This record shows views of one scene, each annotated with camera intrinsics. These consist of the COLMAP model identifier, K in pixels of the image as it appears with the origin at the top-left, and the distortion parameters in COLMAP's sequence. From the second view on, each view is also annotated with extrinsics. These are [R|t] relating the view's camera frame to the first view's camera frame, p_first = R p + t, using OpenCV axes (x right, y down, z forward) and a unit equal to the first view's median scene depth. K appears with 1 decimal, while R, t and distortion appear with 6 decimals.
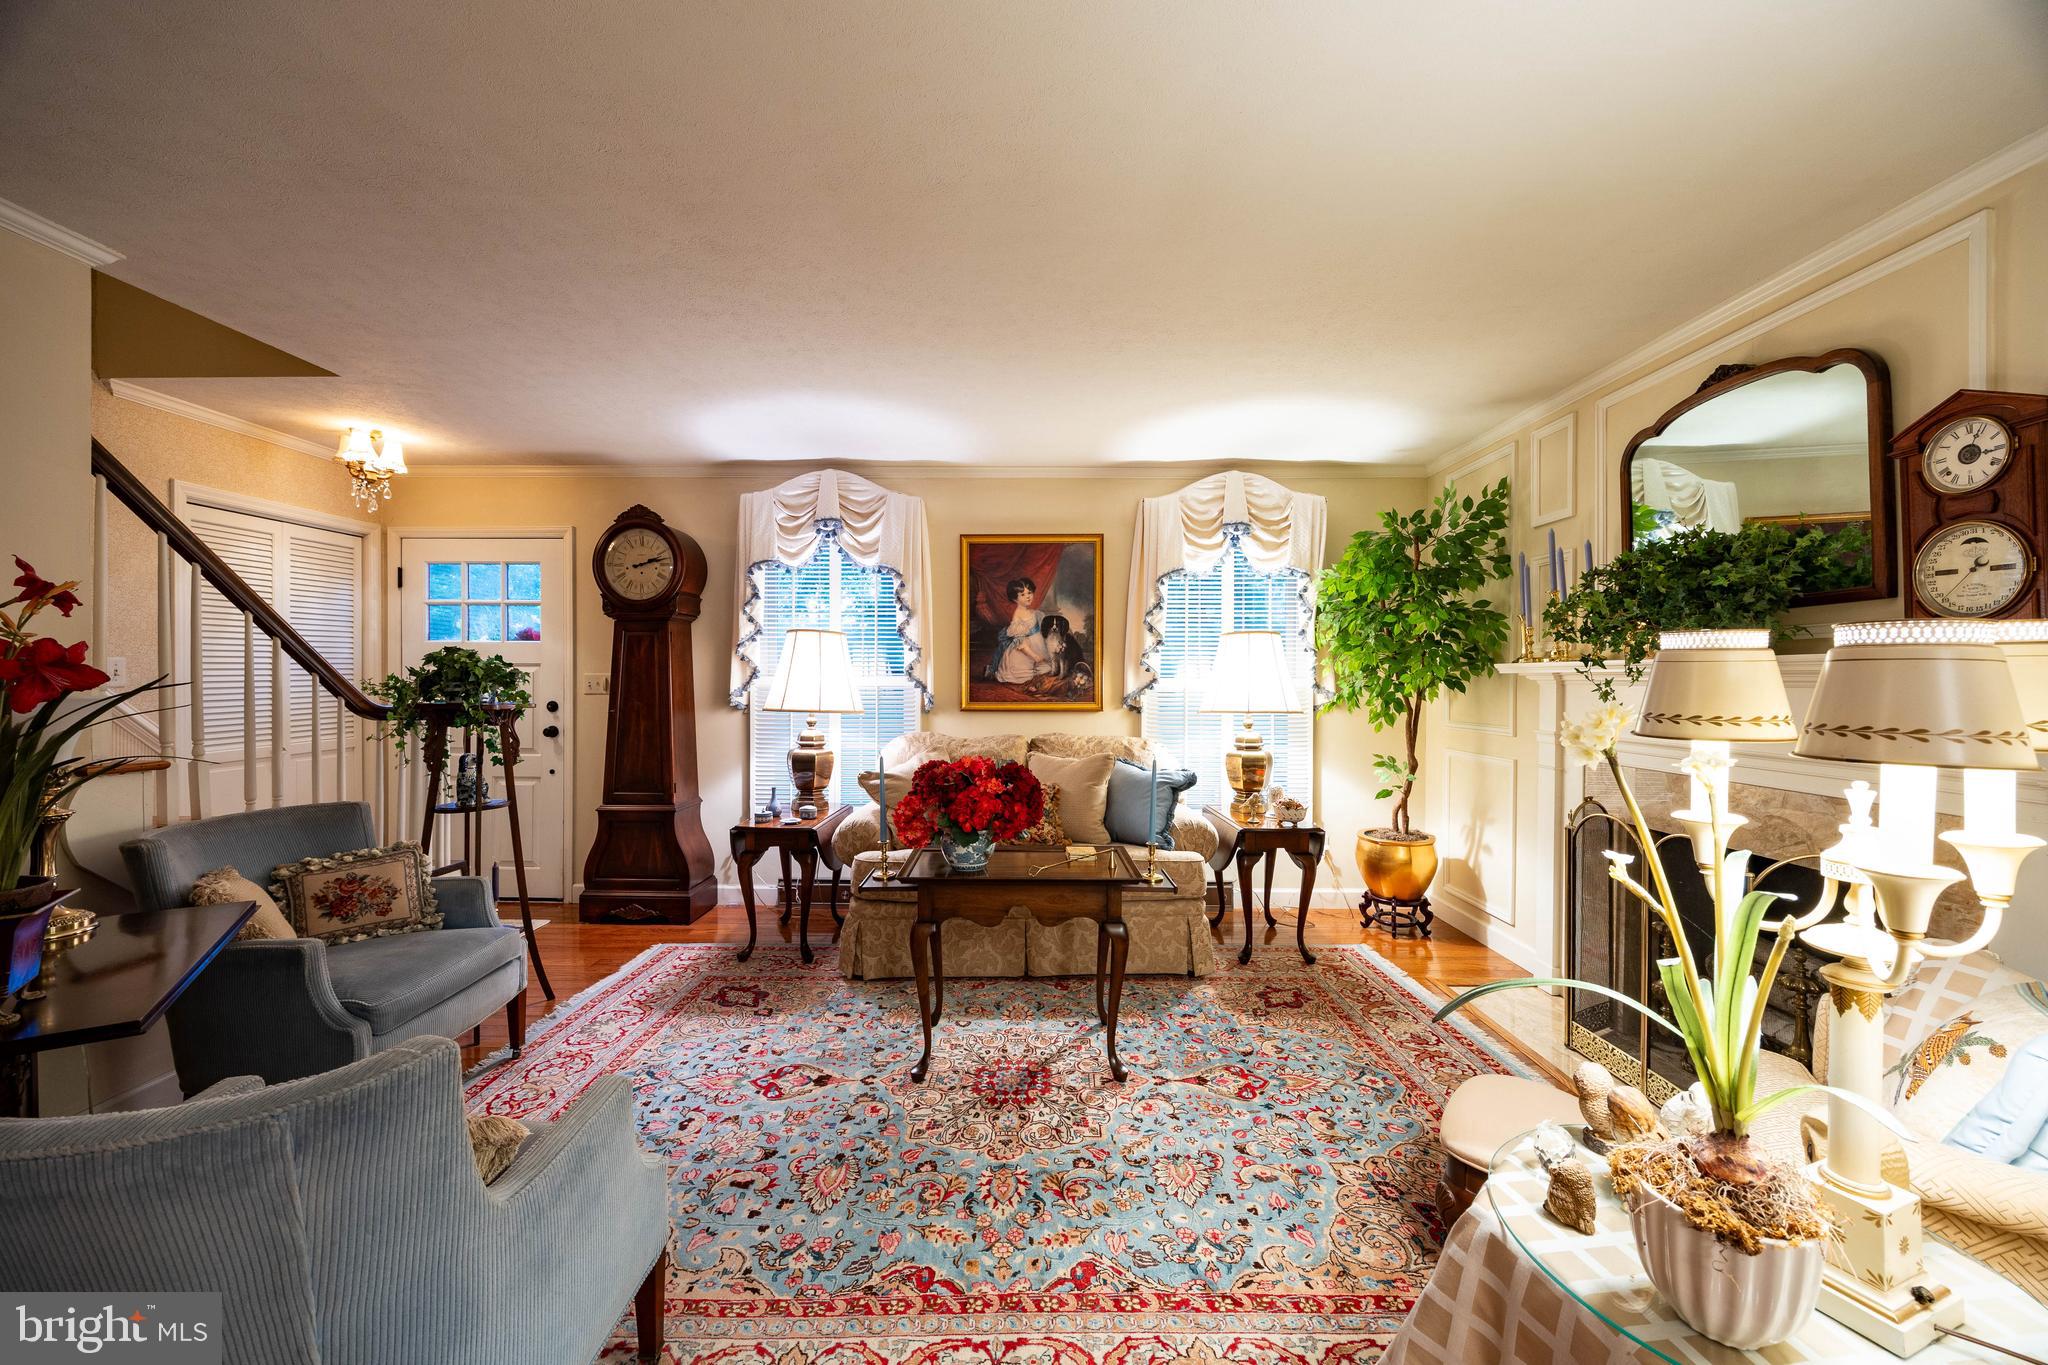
lens RADIAL K [[776.4, 0, 1028.0], [0, 776.4, 679.1], [0, 0, 1]] dist [-0.004802, 0.000590]
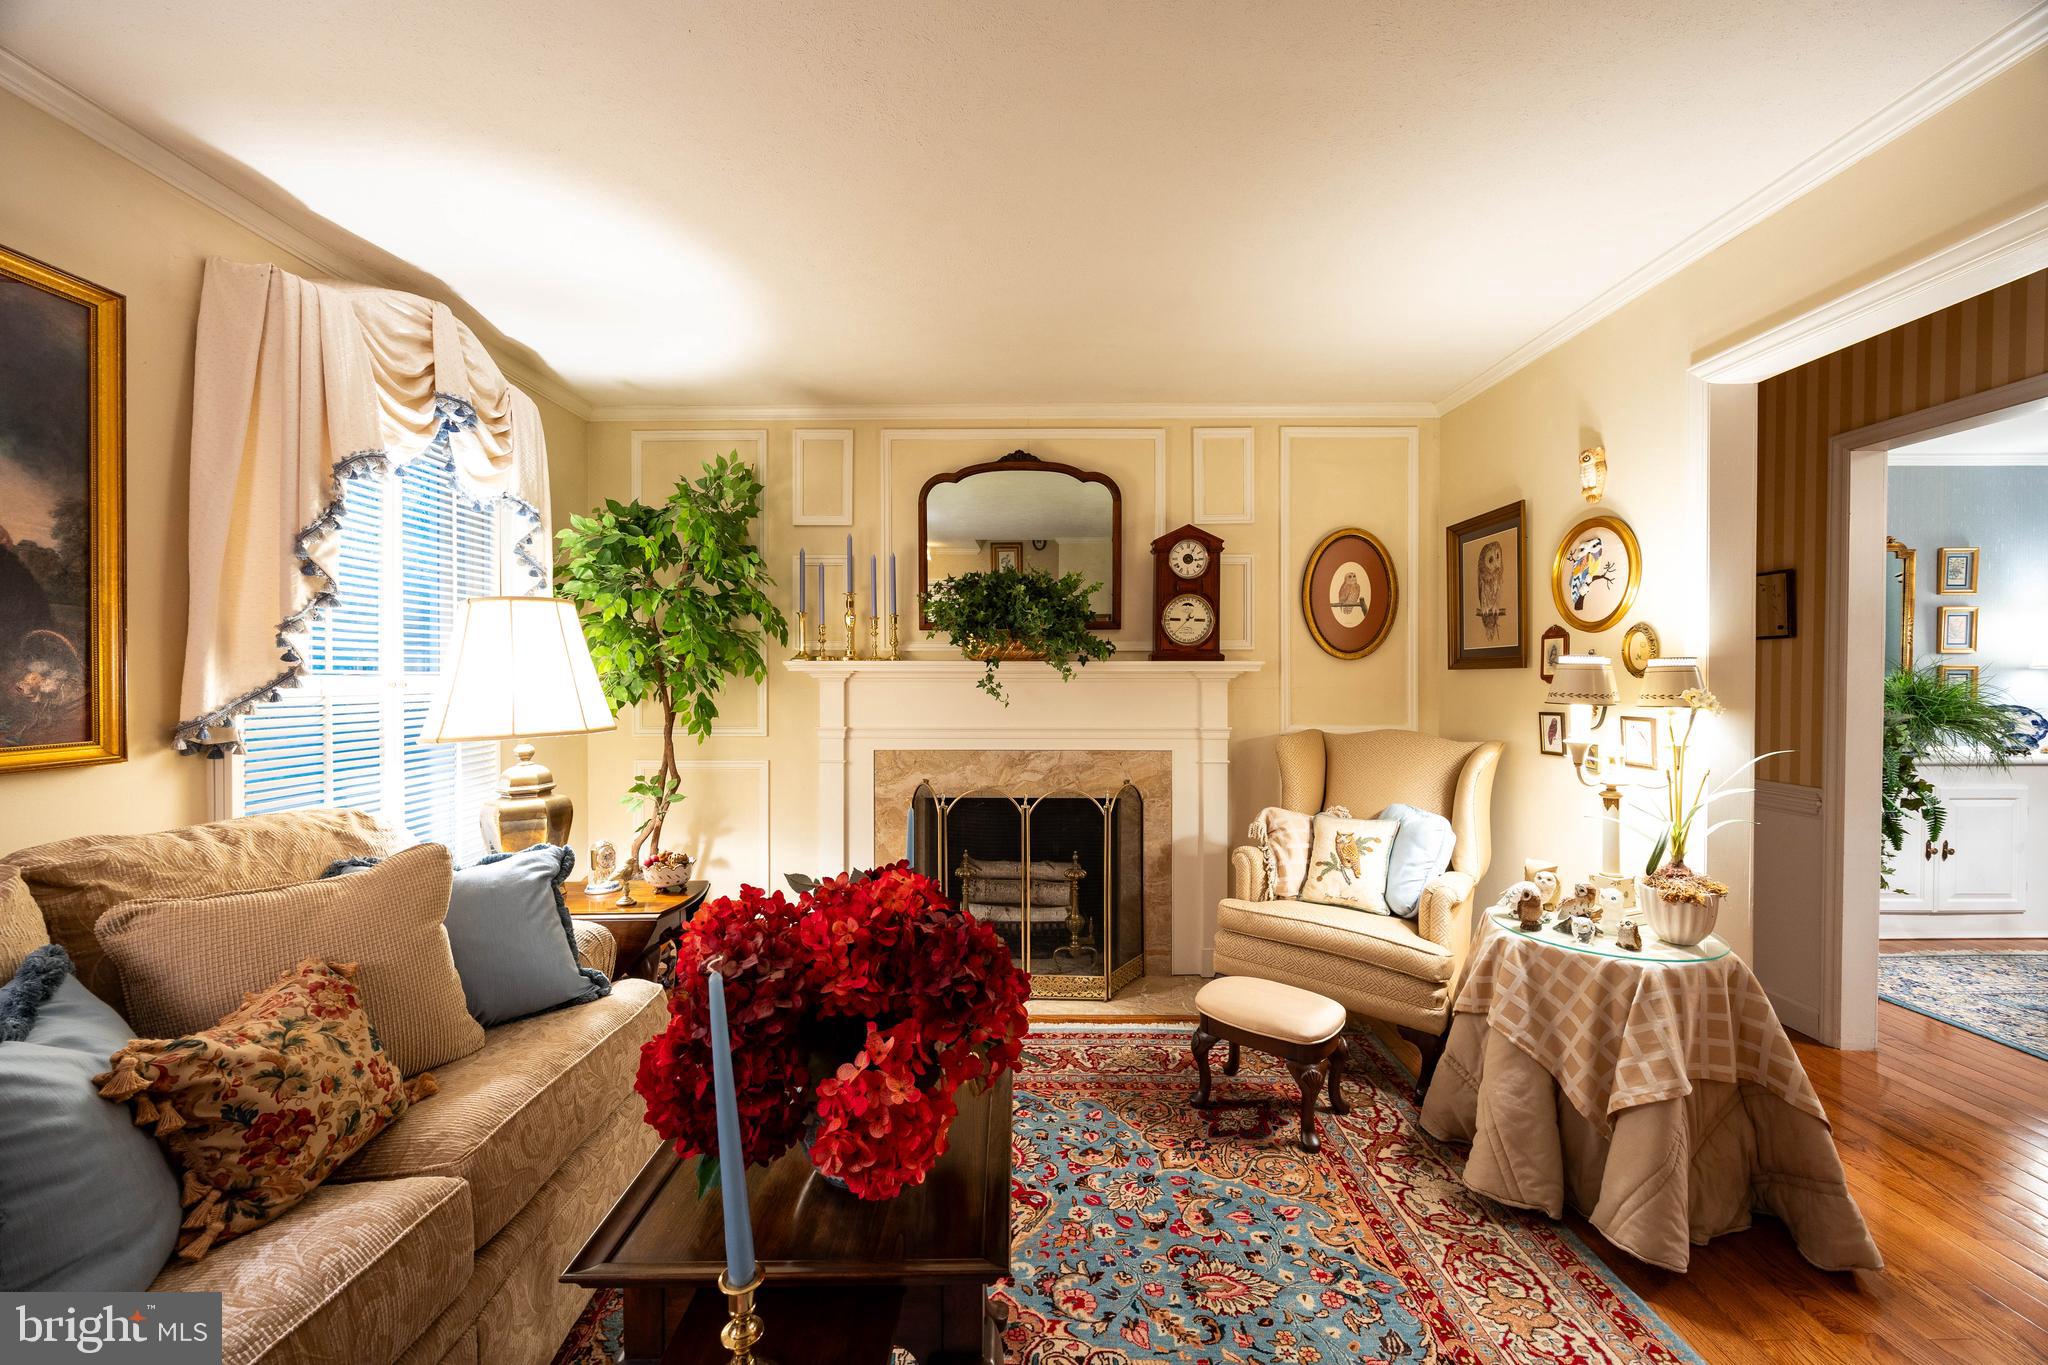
lens RADIAL K [[776.4, 0, 1029.1], [0, 776.4, 683.8], [0, 0, 1]] dist [-0.004802, 0.000590]
pose [[-0.000035, -0.010577, 0.999944, -0.332916], [0.000040, 0.999944, 0.010577, -0.001526], [-1.000000, 0.000040, -0.000034, 0.659516]]
